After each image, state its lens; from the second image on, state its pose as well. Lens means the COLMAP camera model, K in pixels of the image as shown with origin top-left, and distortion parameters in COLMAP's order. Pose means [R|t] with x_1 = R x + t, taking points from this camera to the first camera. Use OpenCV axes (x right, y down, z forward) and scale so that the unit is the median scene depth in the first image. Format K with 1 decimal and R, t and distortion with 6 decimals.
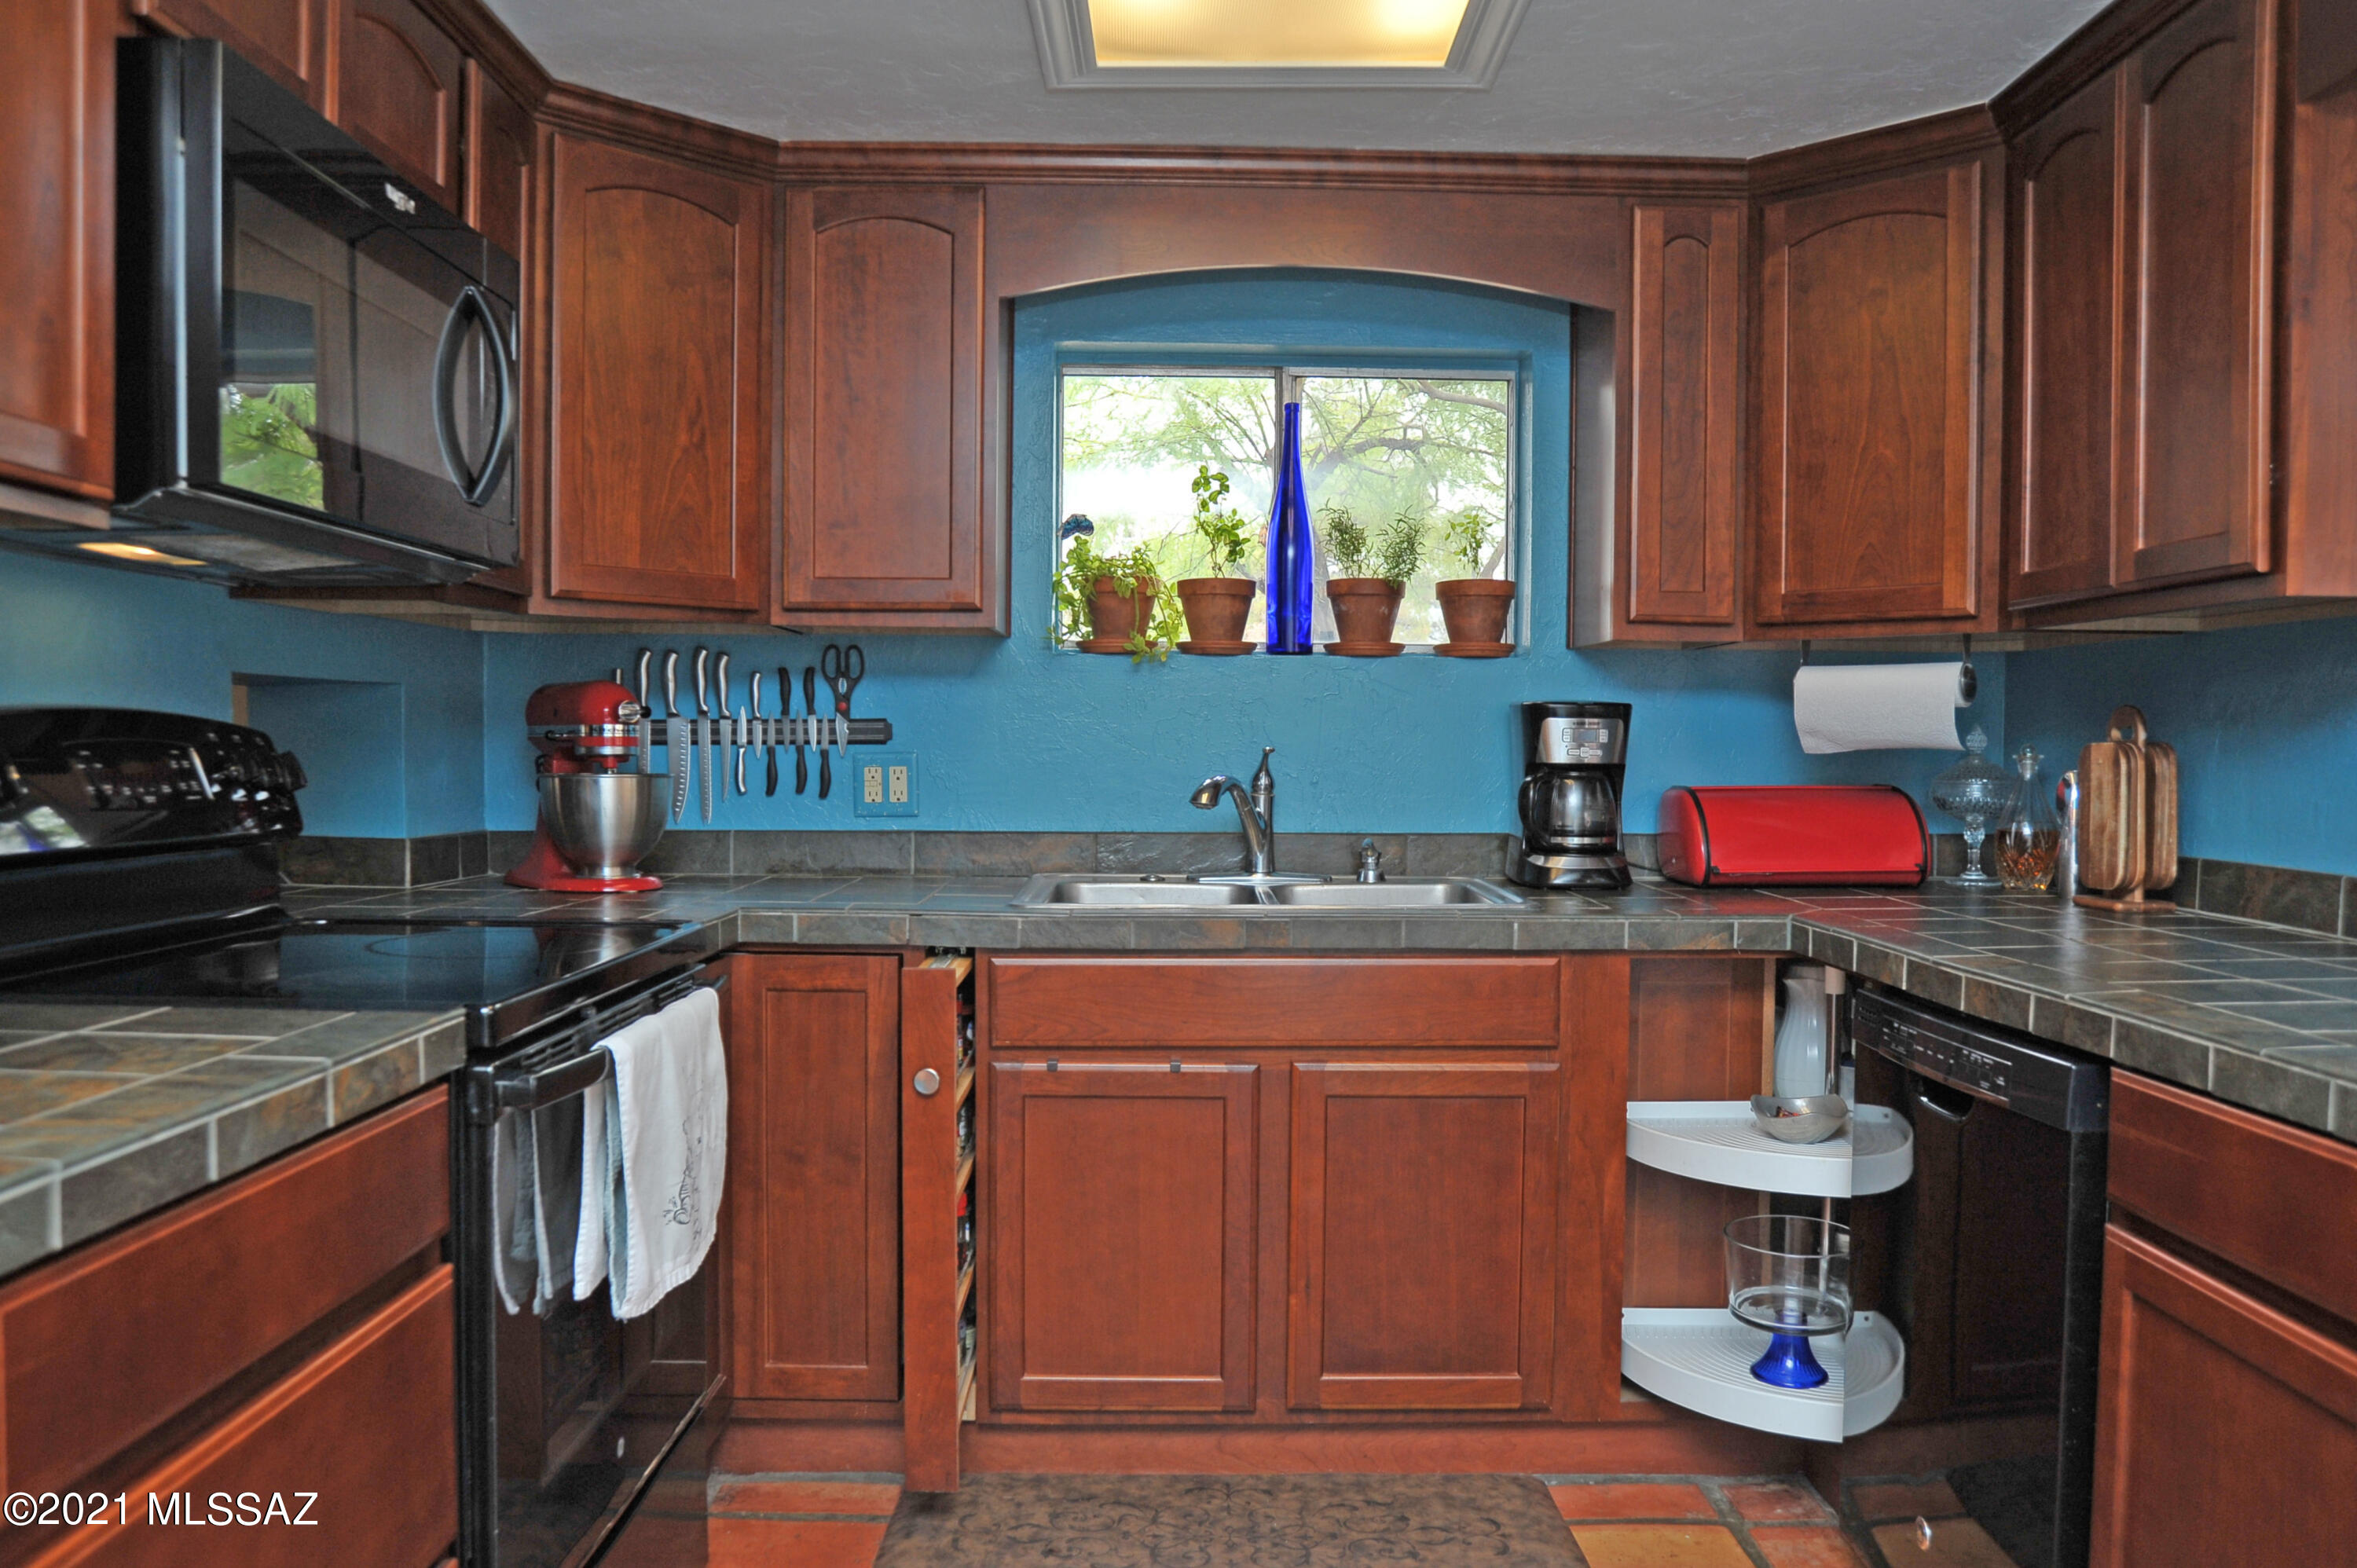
lens RADIAL K [[1766.3, 0, 1191.3], [0, 1766.3, 807.9], [0, 0, 1]] dist [-0.087958, 0.063545]
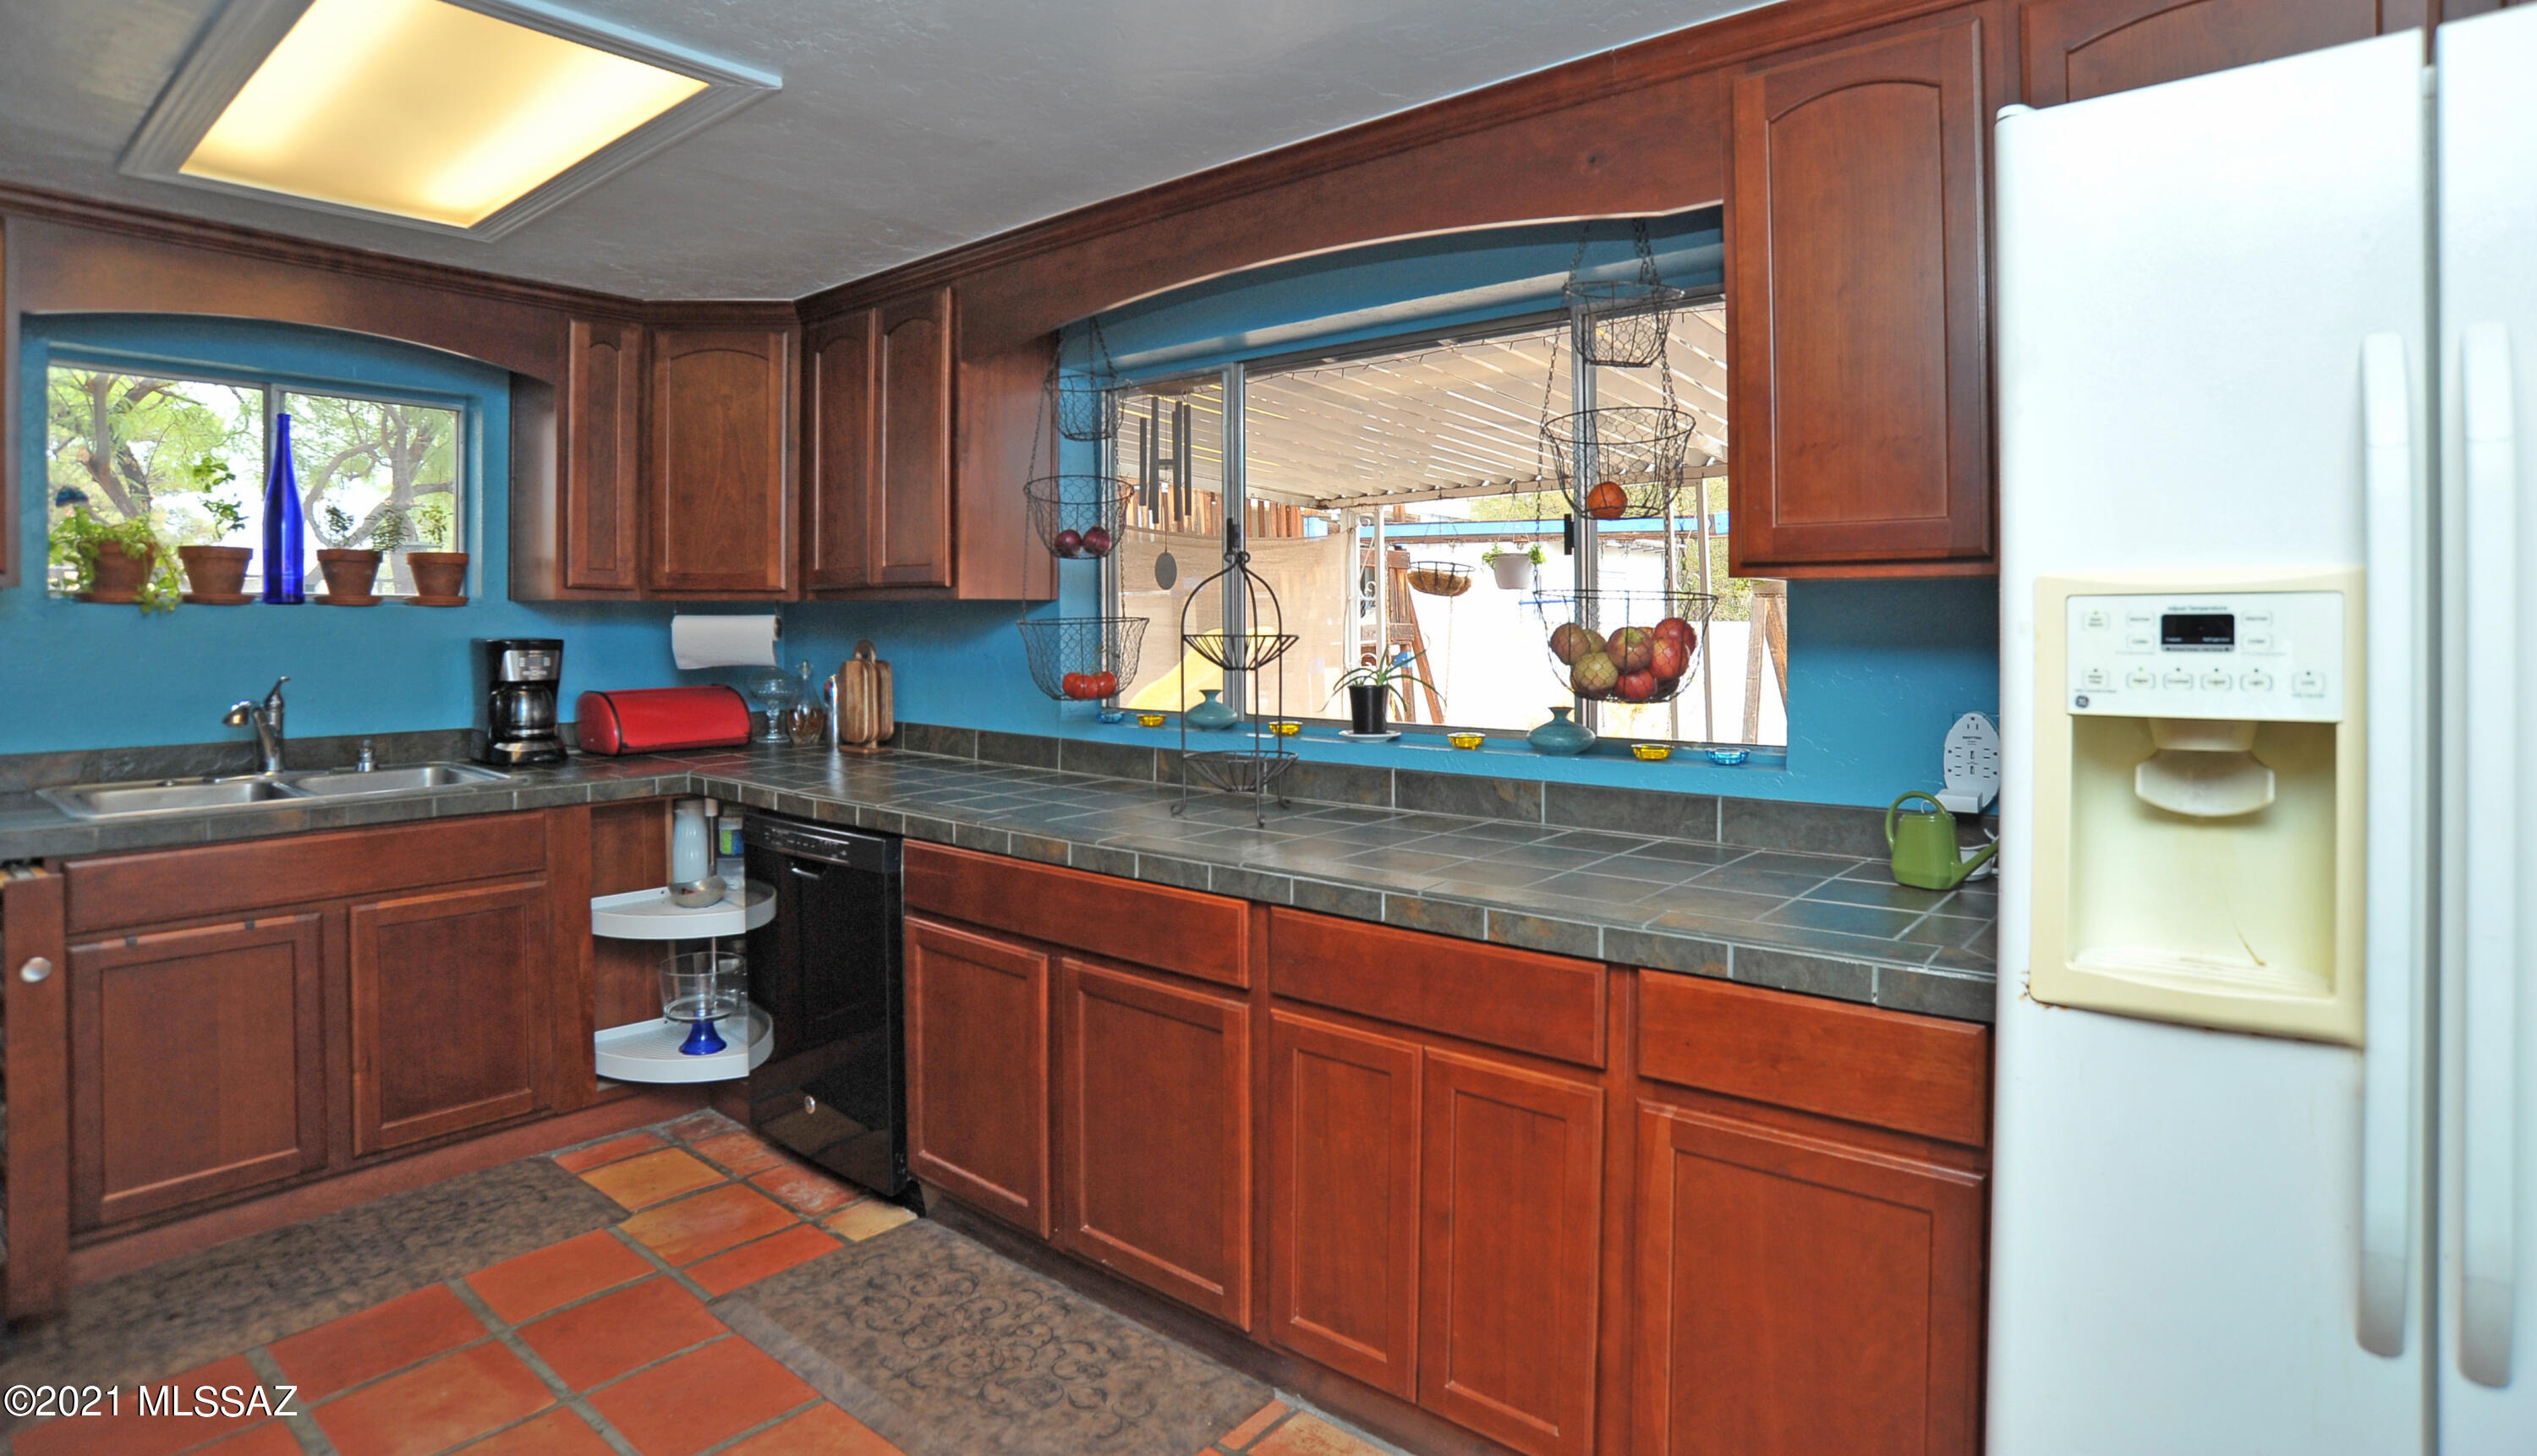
lens RADIAL K [[1297.7, 0, 1258.2], [0, 1297.7, 633.8], [0, 0, 1]] dist [-0.101535, 0.049456]
pose [[0.651127, -0.013479, 0.758849, -0.216080], [0.031260, 0.999470, -0.009069, -0.040635], [-0.758324, 0.029627, 0.651204, -0.195594]]
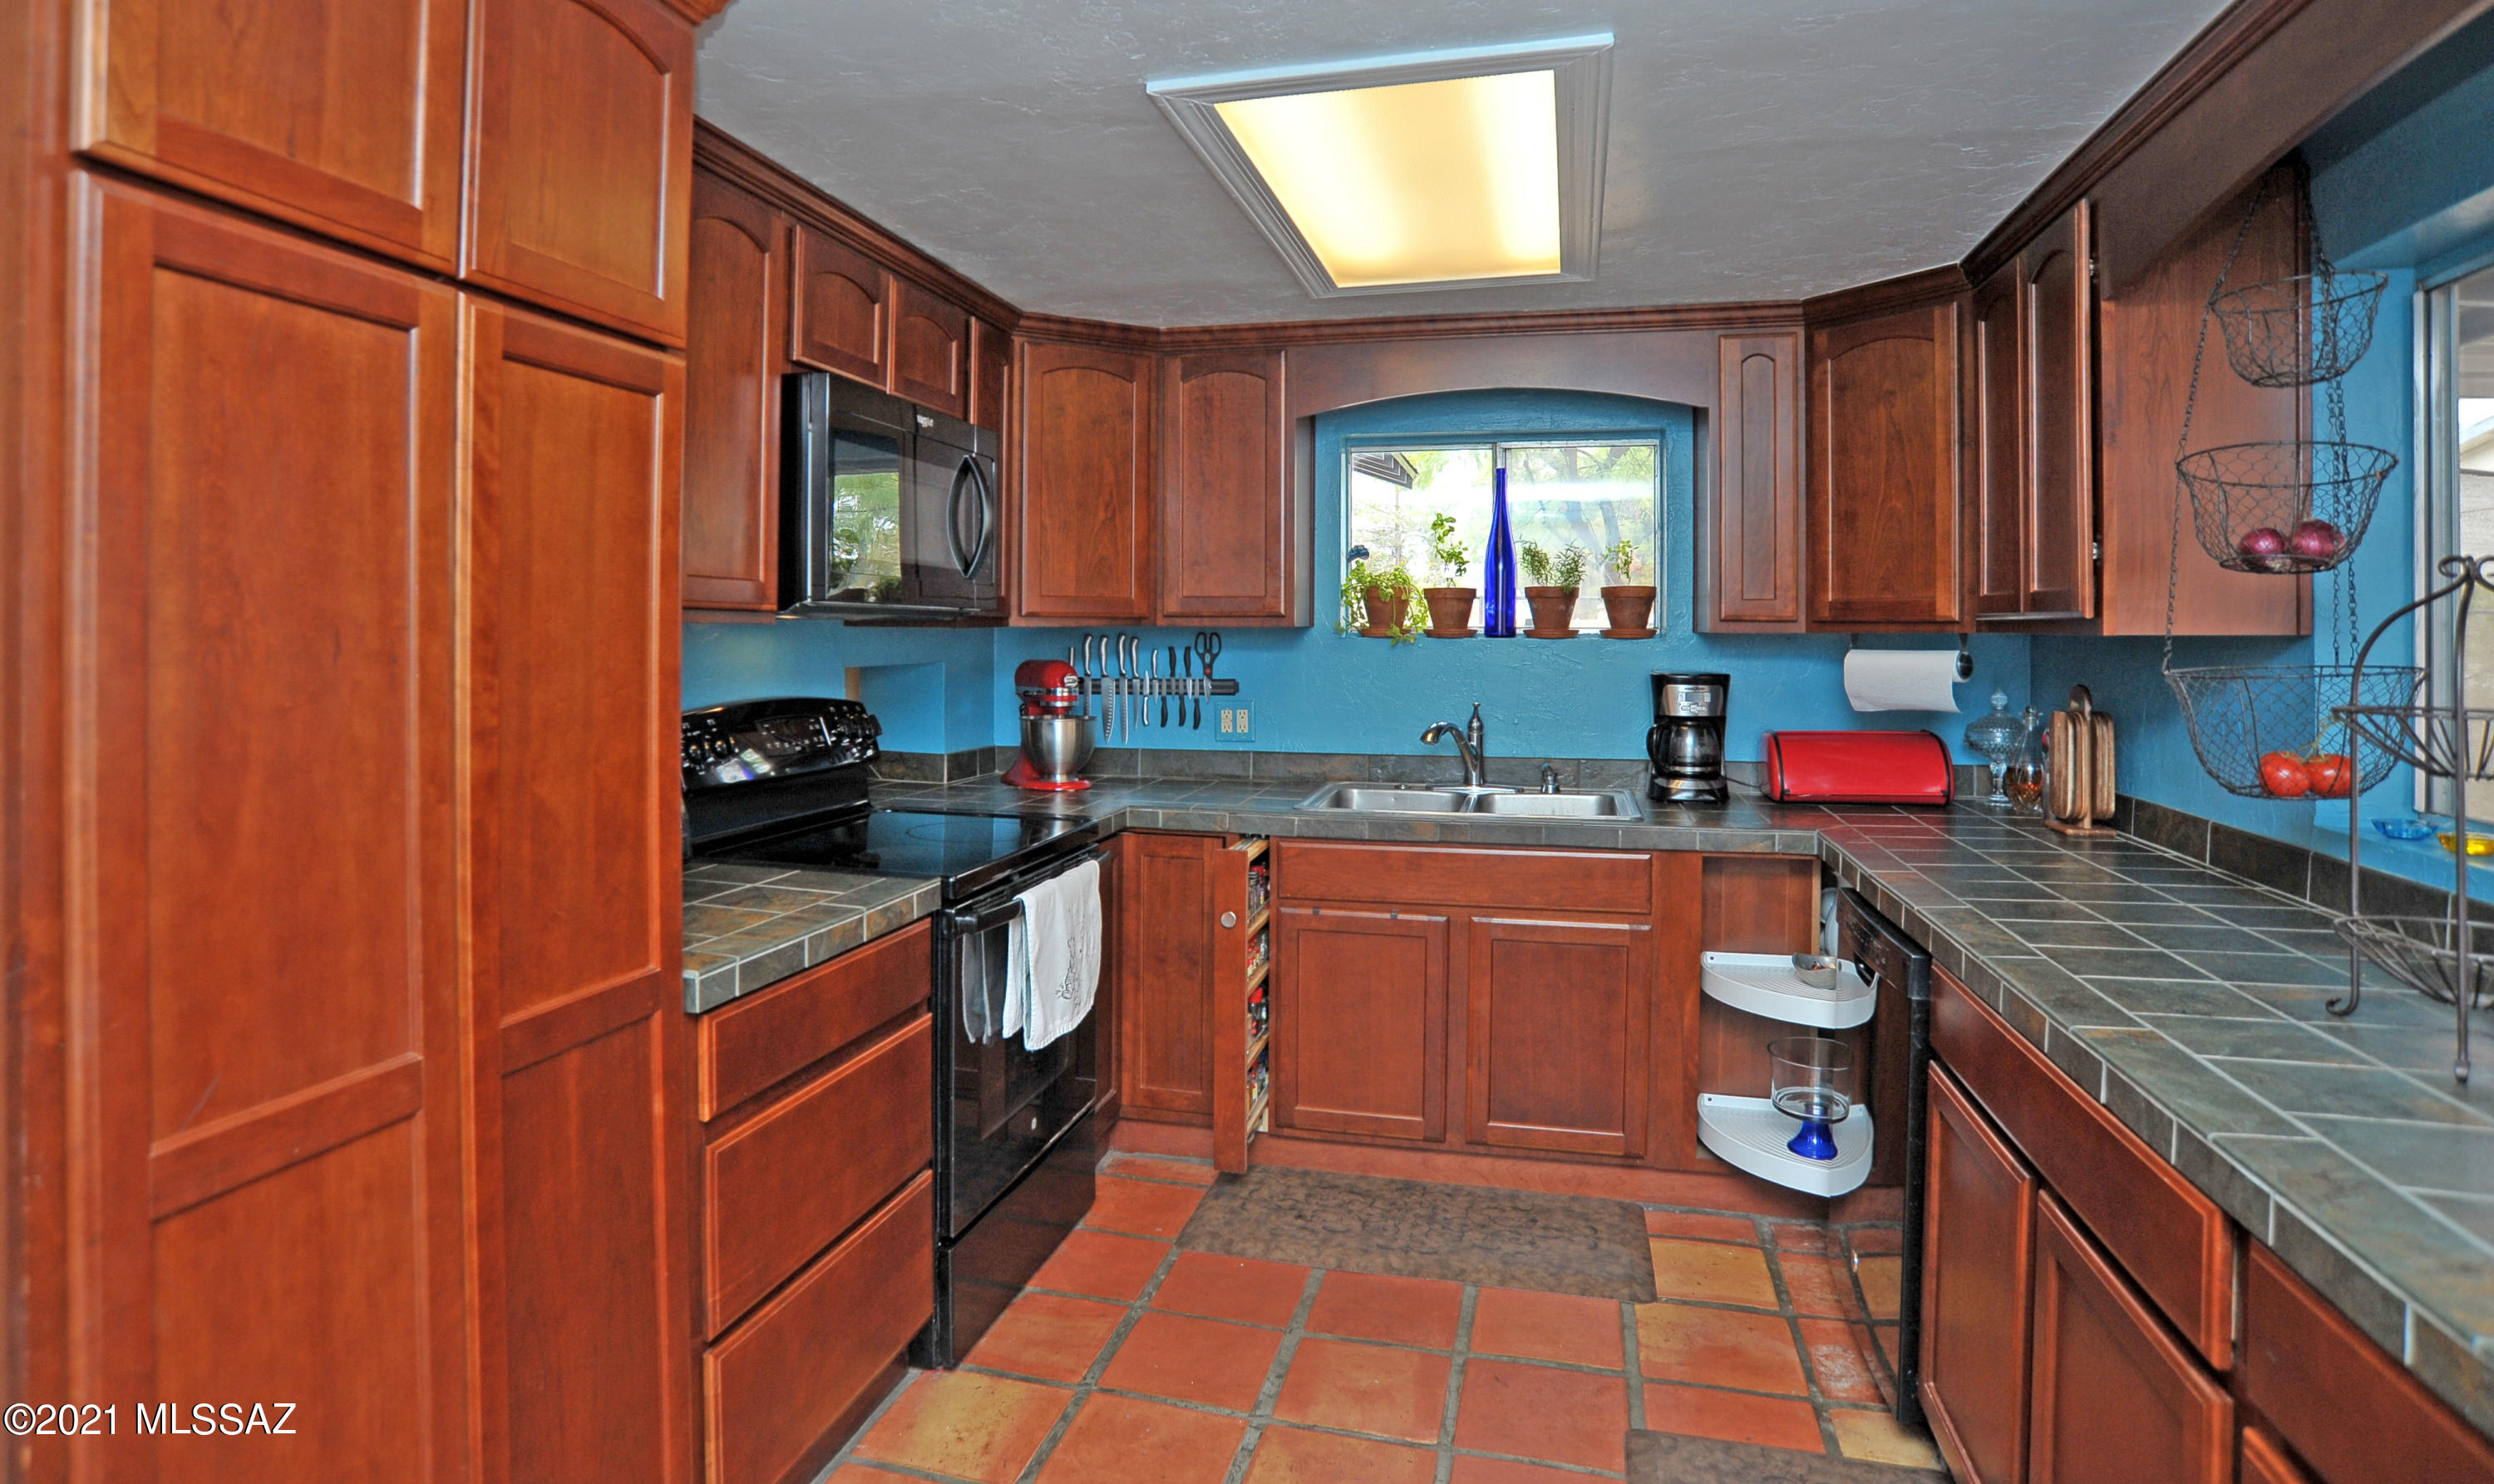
lens RADIAL K [[1325.6, 0, 1182.7], [0, 1325.6, 634.5], [0, 0, 1]] dist [-0.114723, 0.058926]
pose [[0.960008, -0.003134, -0.279956, 0.135409], [-0.007324, 0.999314, -0.036301, -0.057047], [0.279878, 0.036899, 0.959326, -0.174727]]
